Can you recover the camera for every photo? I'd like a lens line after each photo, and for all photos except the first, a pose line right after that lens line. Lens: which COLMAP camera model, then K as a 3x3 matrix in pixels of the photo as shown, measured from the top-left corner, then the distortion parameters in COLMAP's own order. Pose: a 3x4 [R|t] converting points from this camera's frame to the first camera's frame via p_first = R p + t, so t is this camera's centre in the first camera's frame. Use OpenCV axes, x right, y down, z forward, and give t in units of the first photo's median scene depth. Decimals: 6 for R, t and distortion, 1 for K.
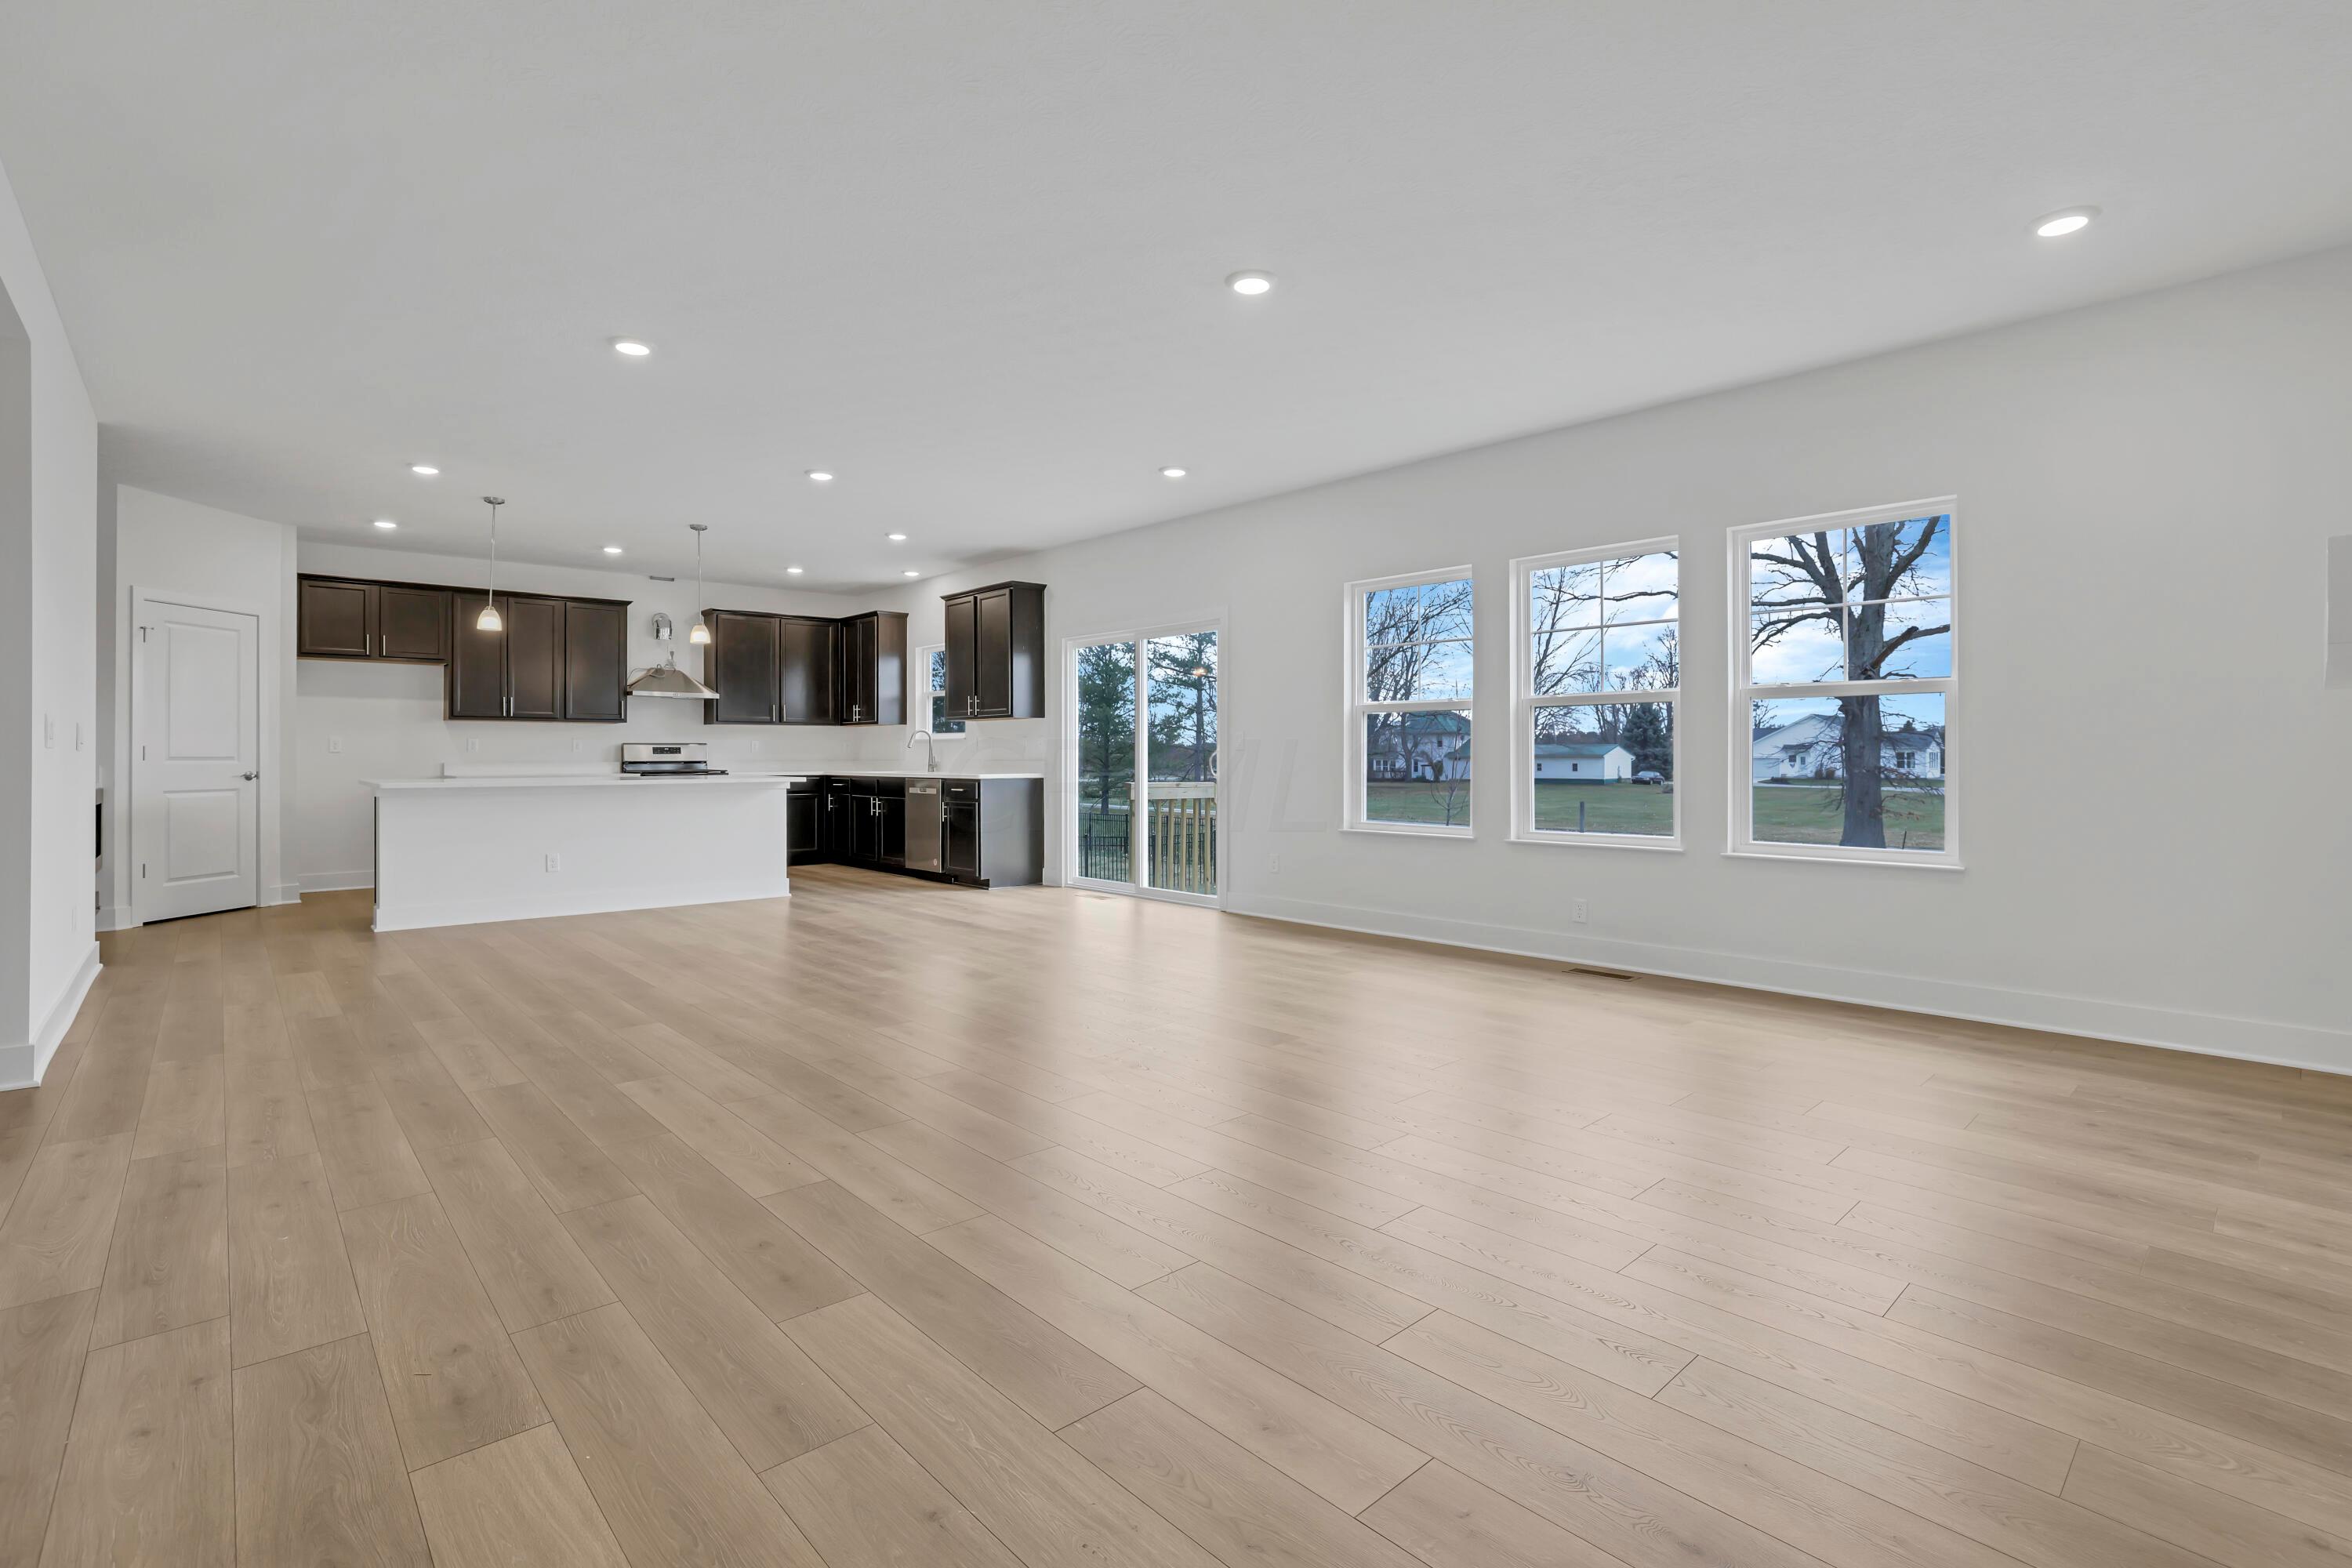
lens RADIAL K [[1102.7, 0, 1174.5], [0, 1102.7, 744.1], [0, 0, 1]] dist [-0.016169, 0.000247]
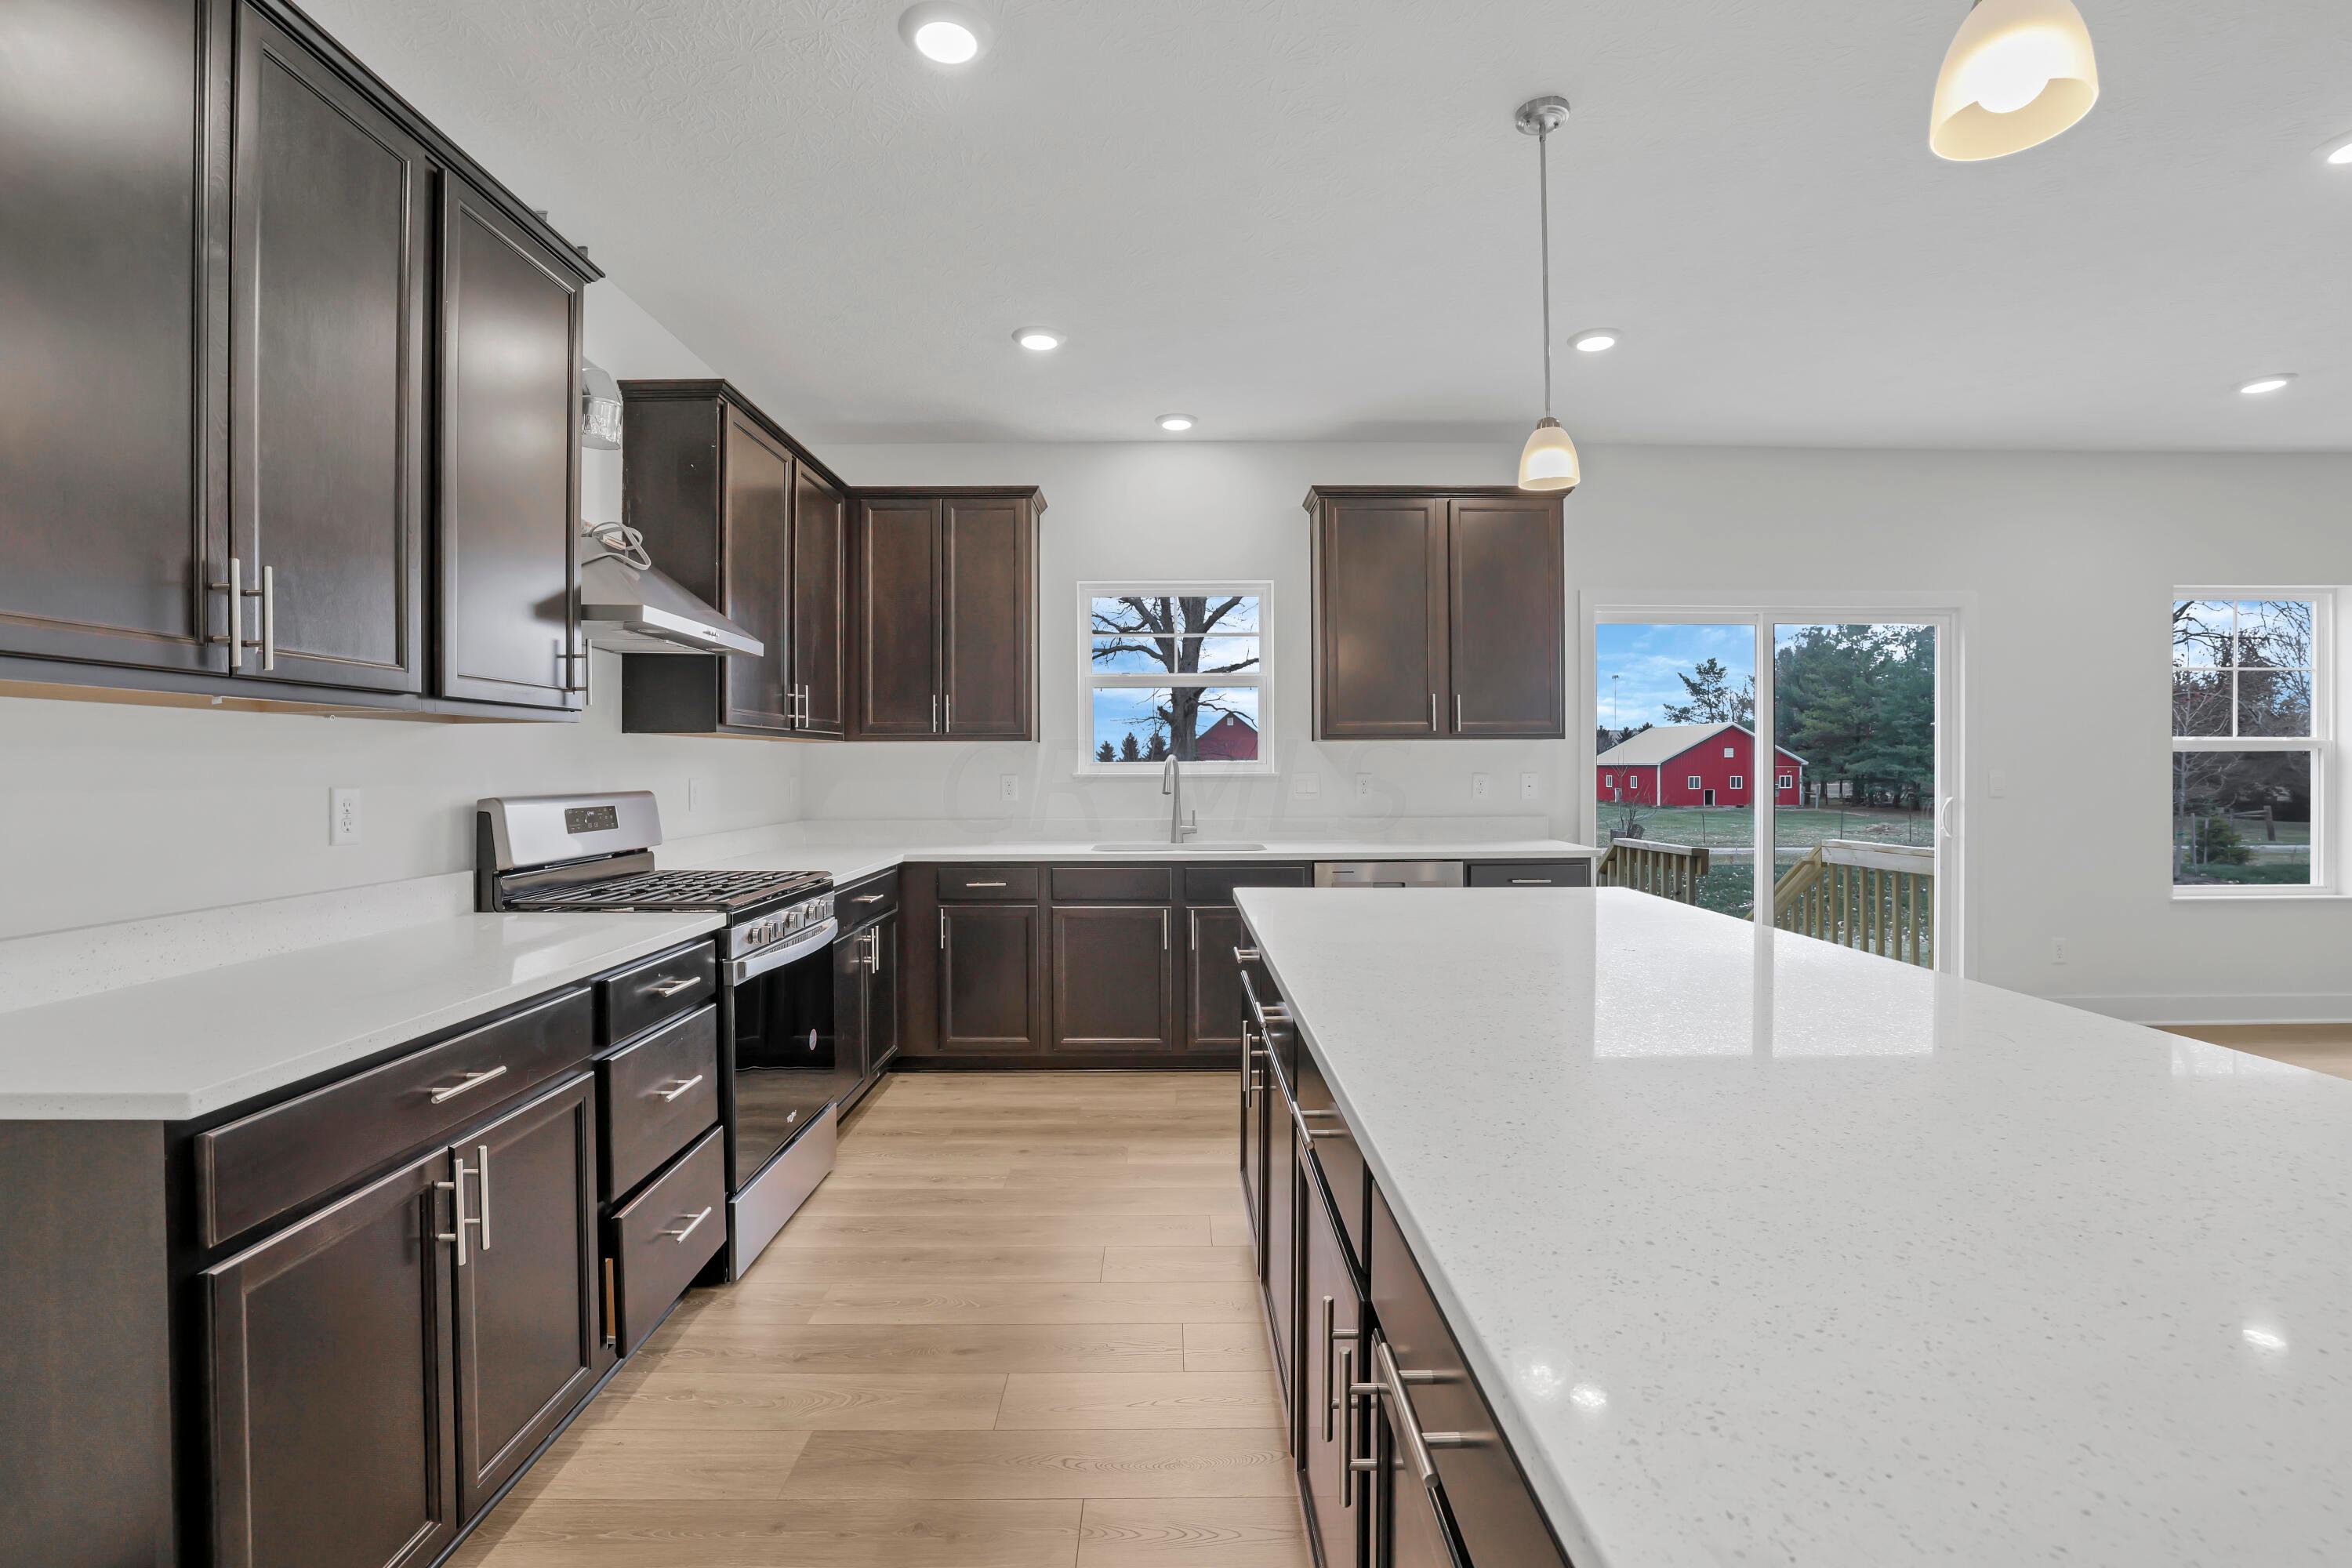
lens RADIAL K [[1112.8, 0, 1166.5], [0, 1112.8, 775.9], [0, 0, 1]] dist [-0.019746, -0.000345]
pose [[0.641841, -0.006979, 0.766806, -0.603211], [-0.007167, 0.999860, 0.015099, -0.011678], [-0.766804, -0.015187, 0.641701, 0.699140]]
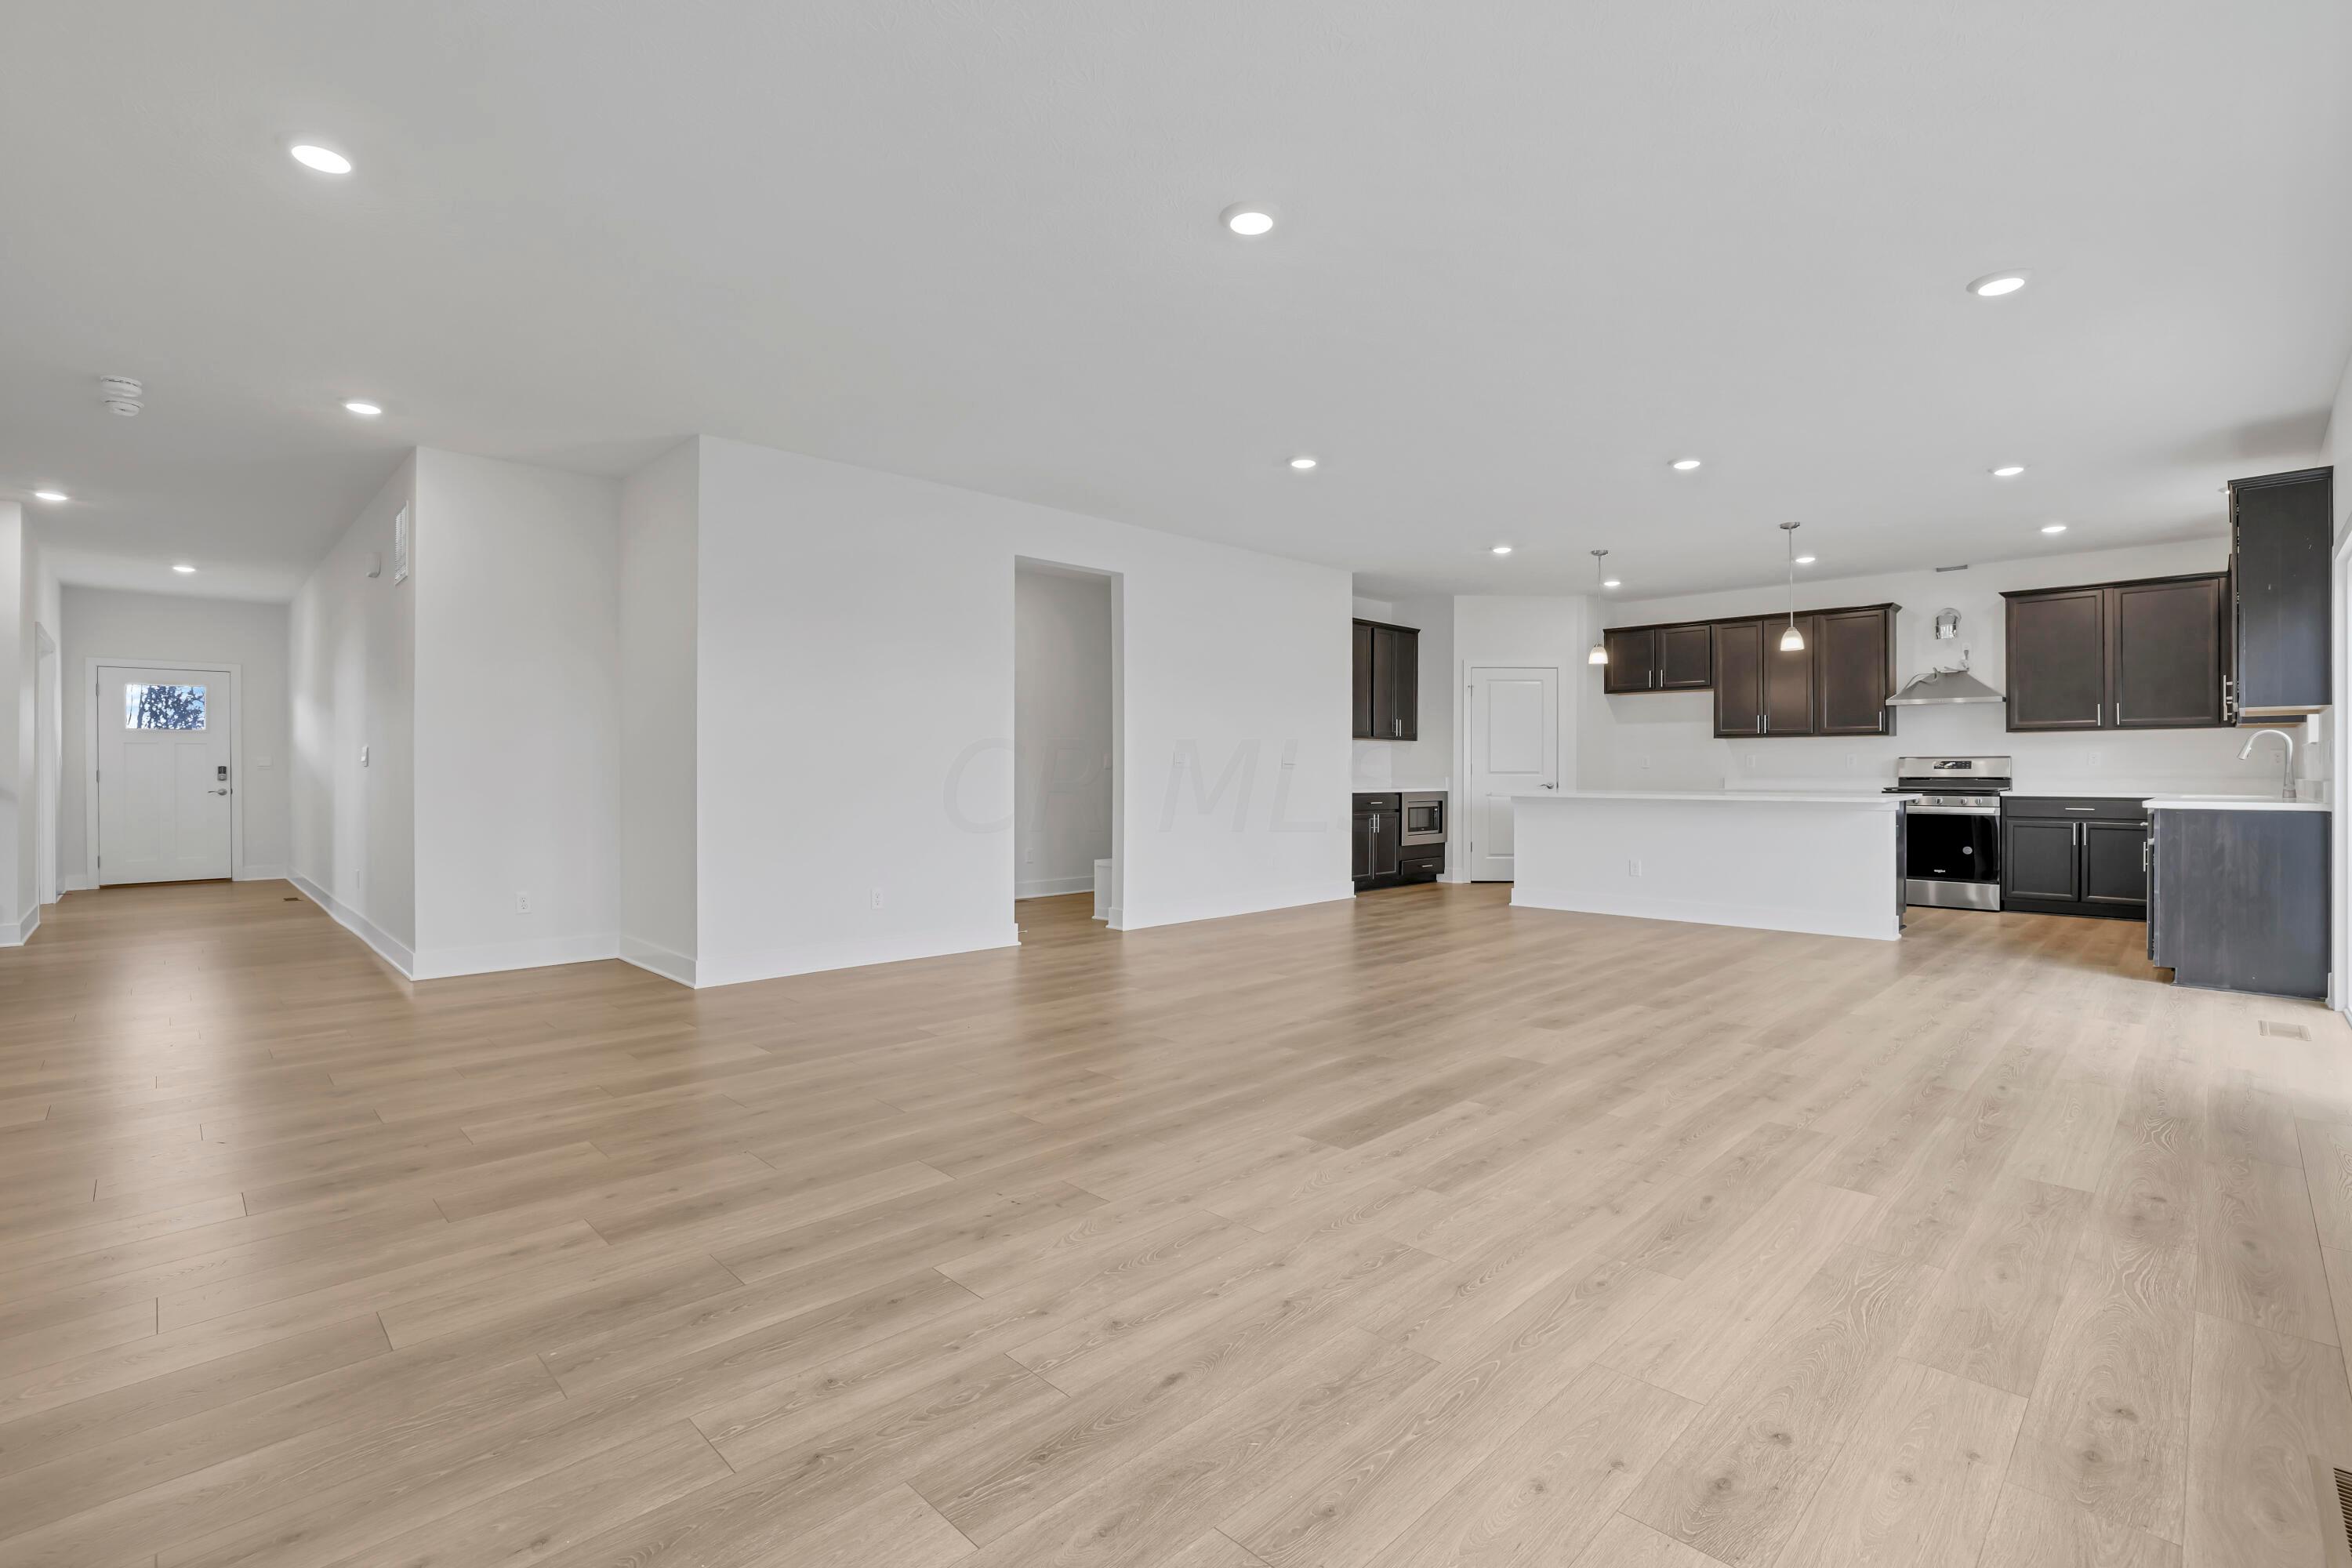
lens RADIAL K [[1064.1, 0, 1170.3], [0, 1064.1, 769.0], [0, 0, 1]] dist [-0.018177, -0.000100]
pose [[0.064288, 0.000498, -0.997931, 0.335058], [0.010575, 0.999943, 0.001180, 0.001179], [0.997875, -0.010629, 0.064279, 0.334003]]
